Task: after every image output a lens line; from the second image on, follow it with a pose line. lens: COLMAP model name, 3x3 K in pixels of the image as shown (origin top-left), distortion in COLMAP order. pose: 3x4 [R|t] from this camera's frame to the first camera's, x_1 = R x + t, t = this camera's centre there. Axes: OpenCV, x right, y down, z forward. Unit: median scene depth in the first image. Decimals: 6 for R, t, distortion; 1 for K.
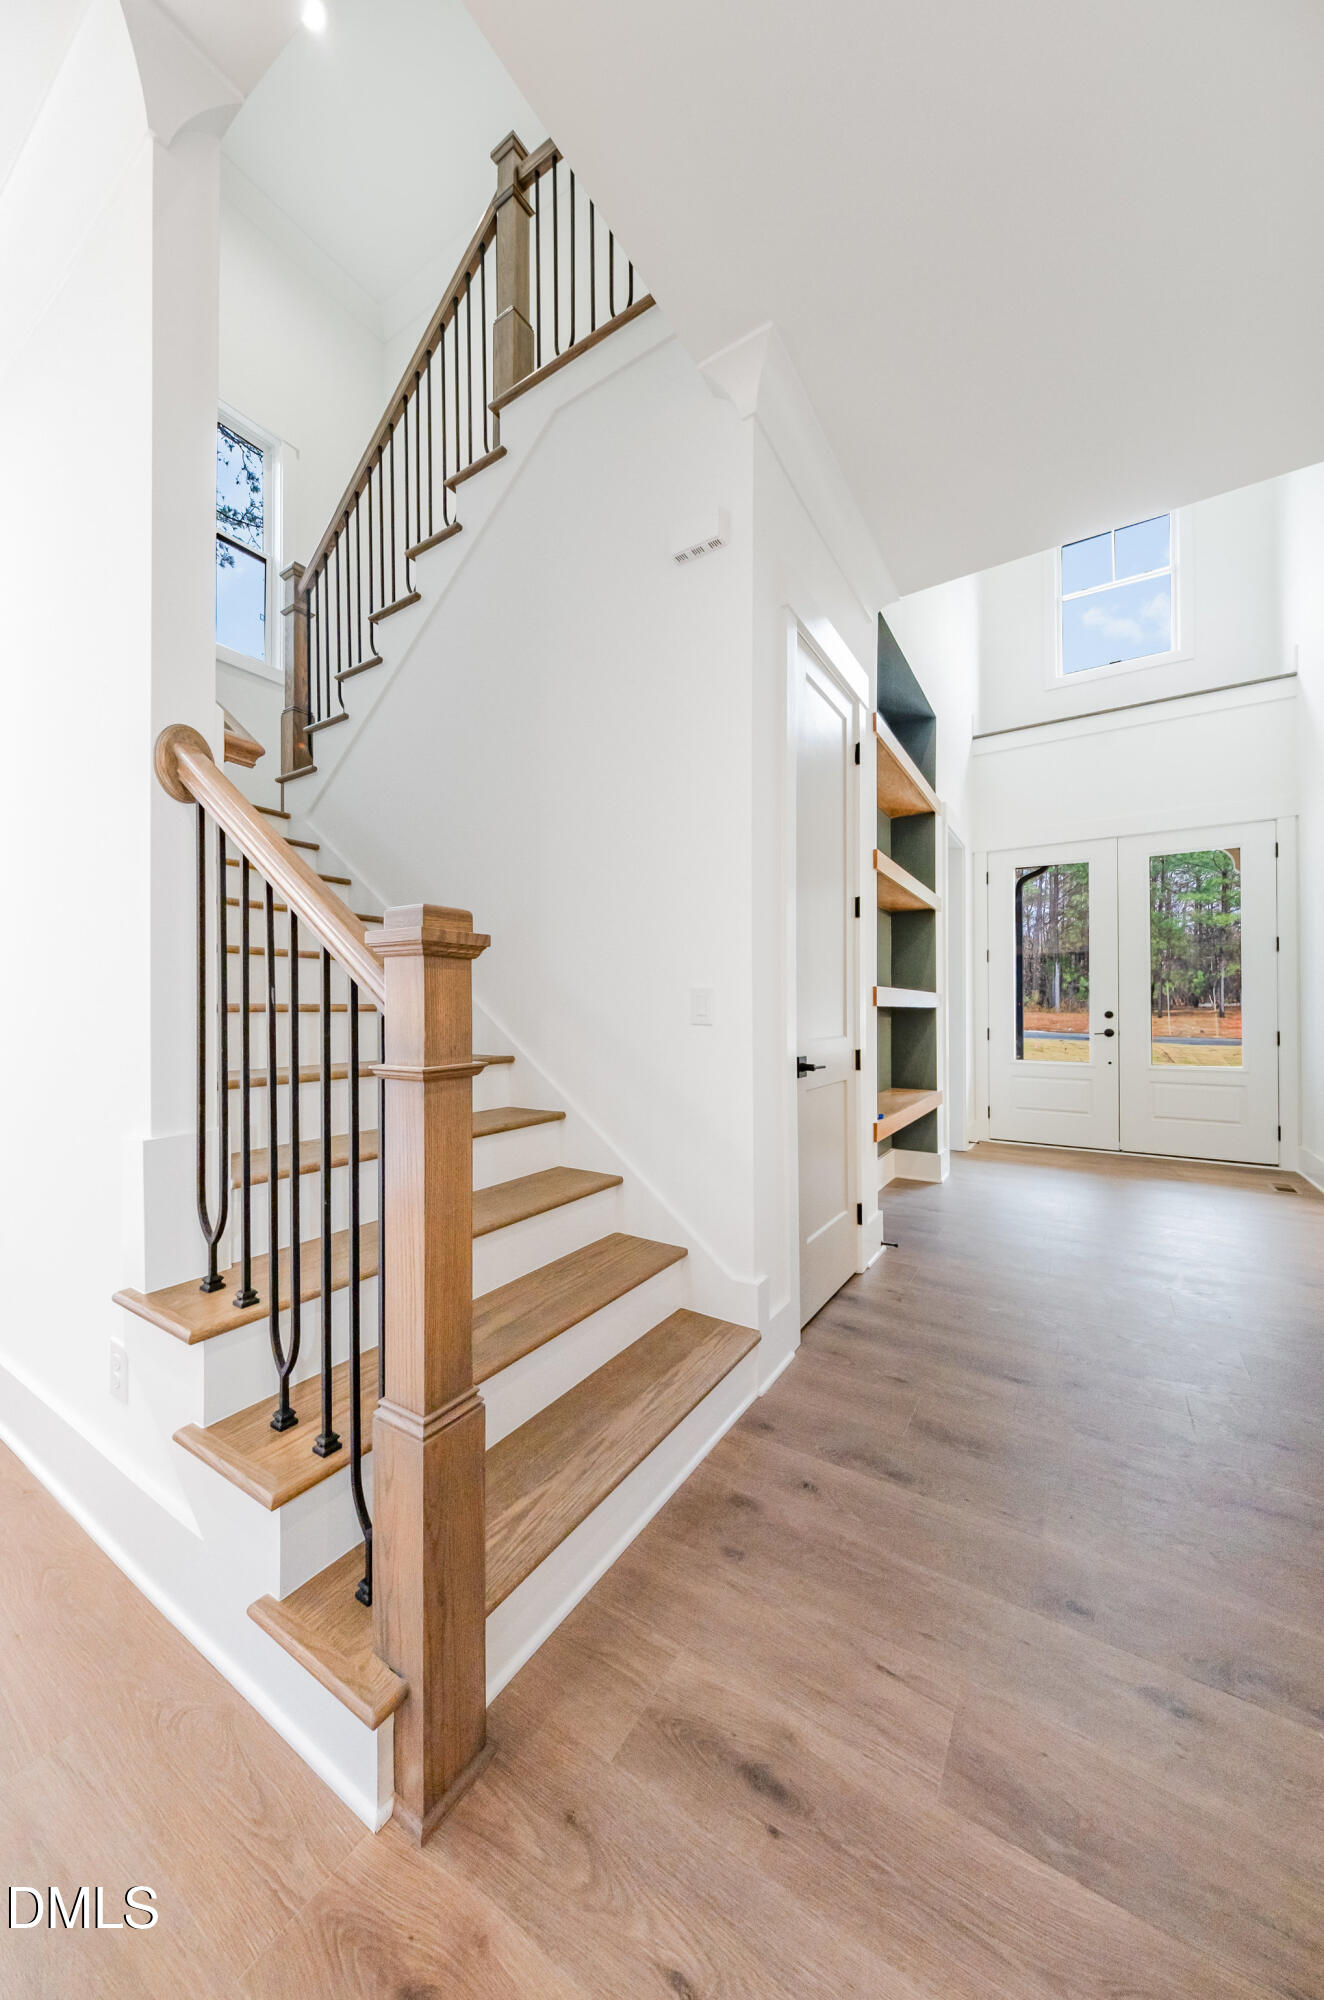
lens RADIAL K [[677.6, 0, 652.2], [0, 677.6, 1001.8], [0, 0, 1]] dist [-0.000035, 0.000023]
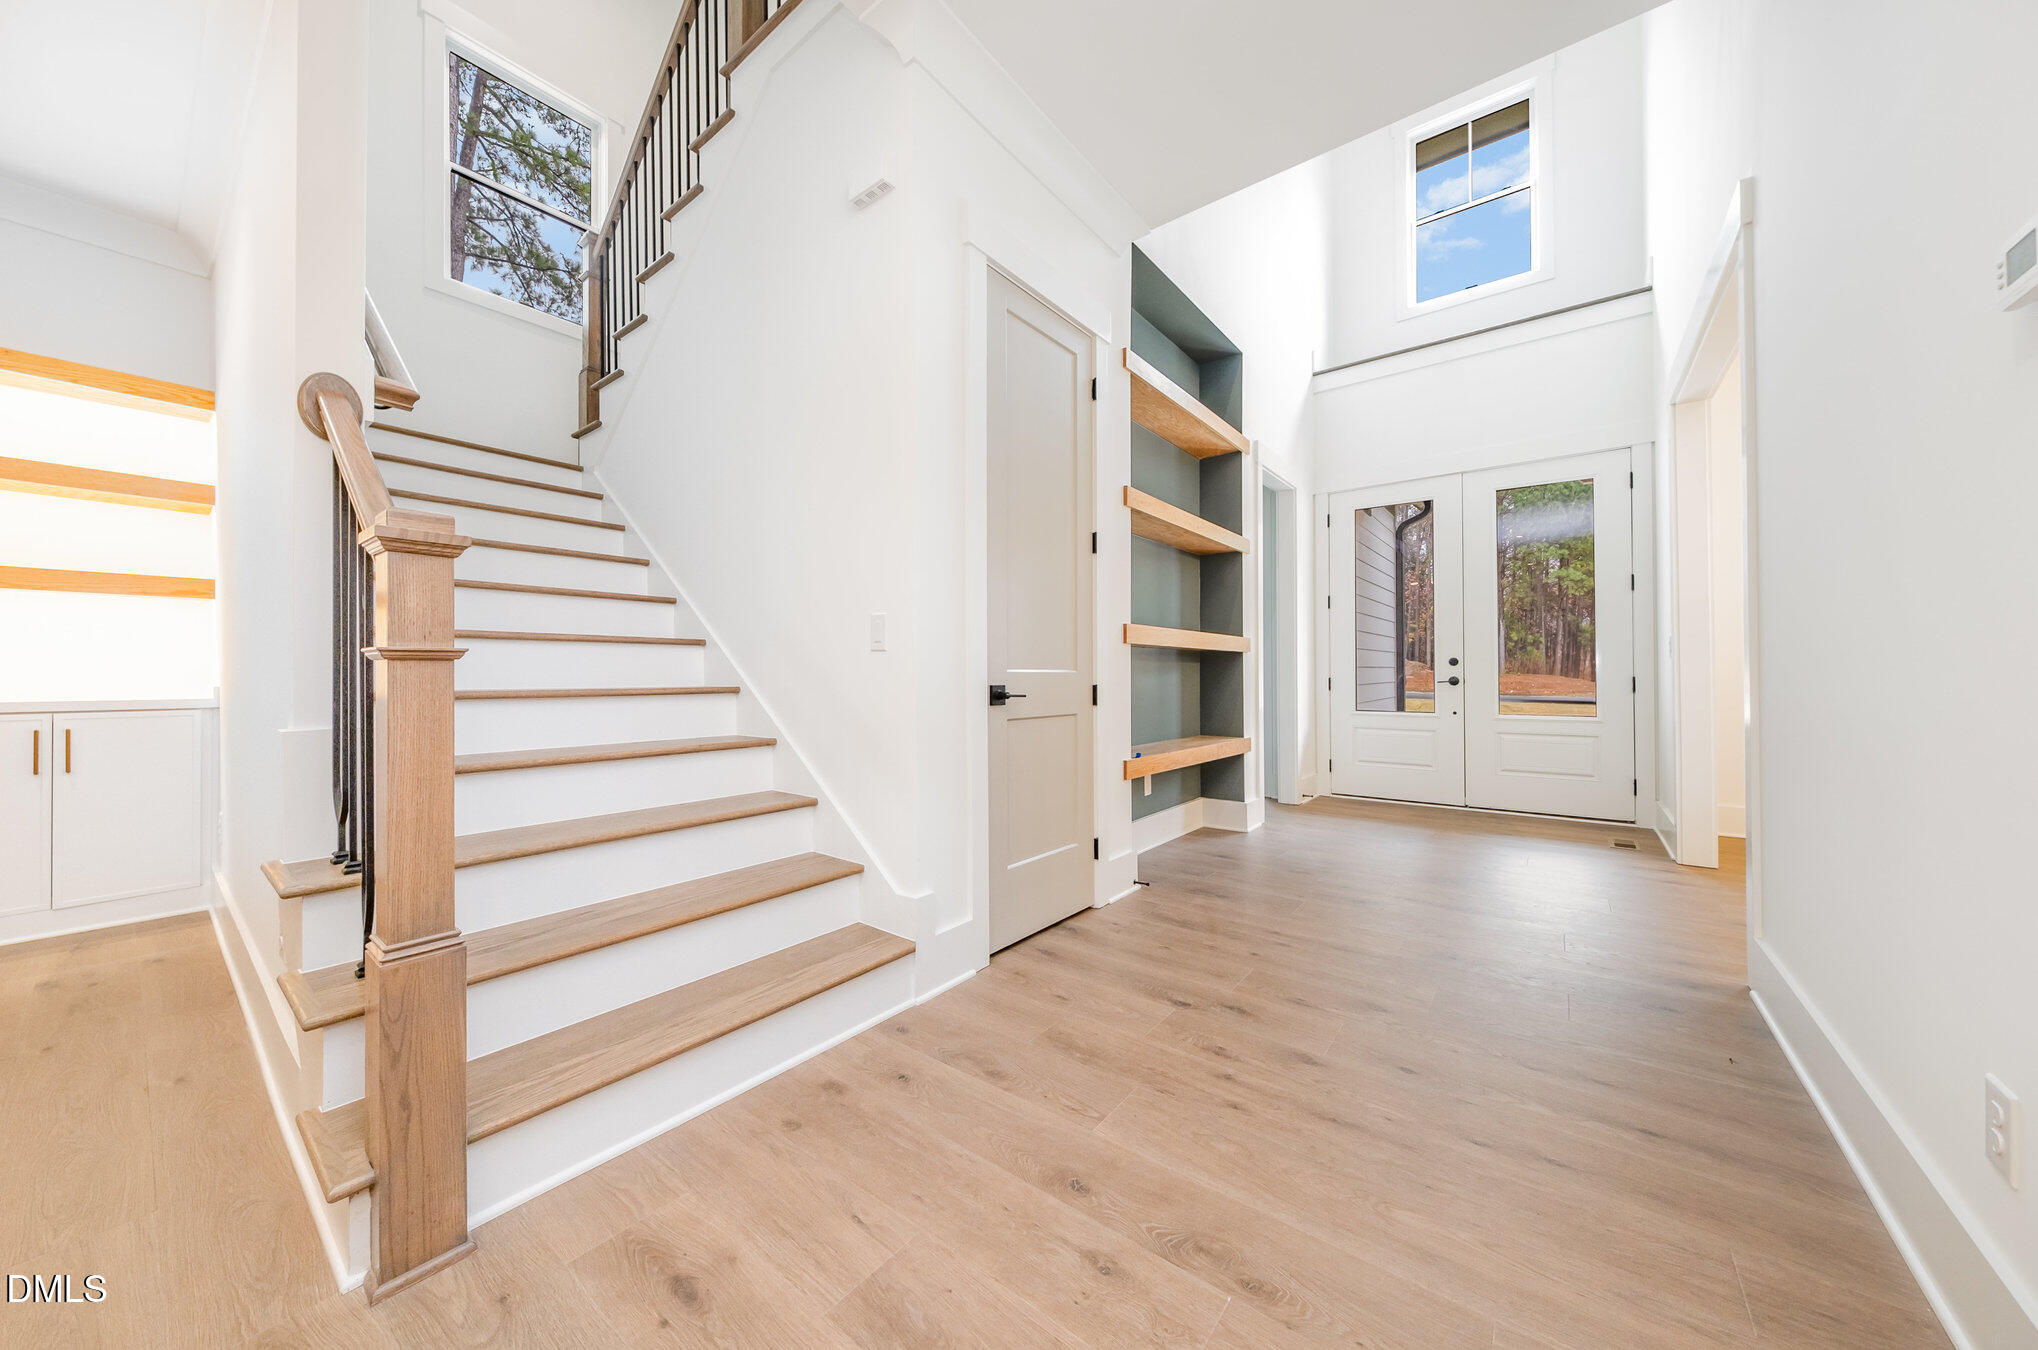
lens RADIAL K [[695.4, 0, 1015.9], [0, 695.4, 664.8], [0, 0, 1]] dist [0.000954, -0.000374]
pose [[0.995740, -0.002023, -0.092179, 0.267605], [0.001847, 0.999996, -0.001998, 0.041523], [0.092183, 0.001819, 0.995740, -0.030381]]
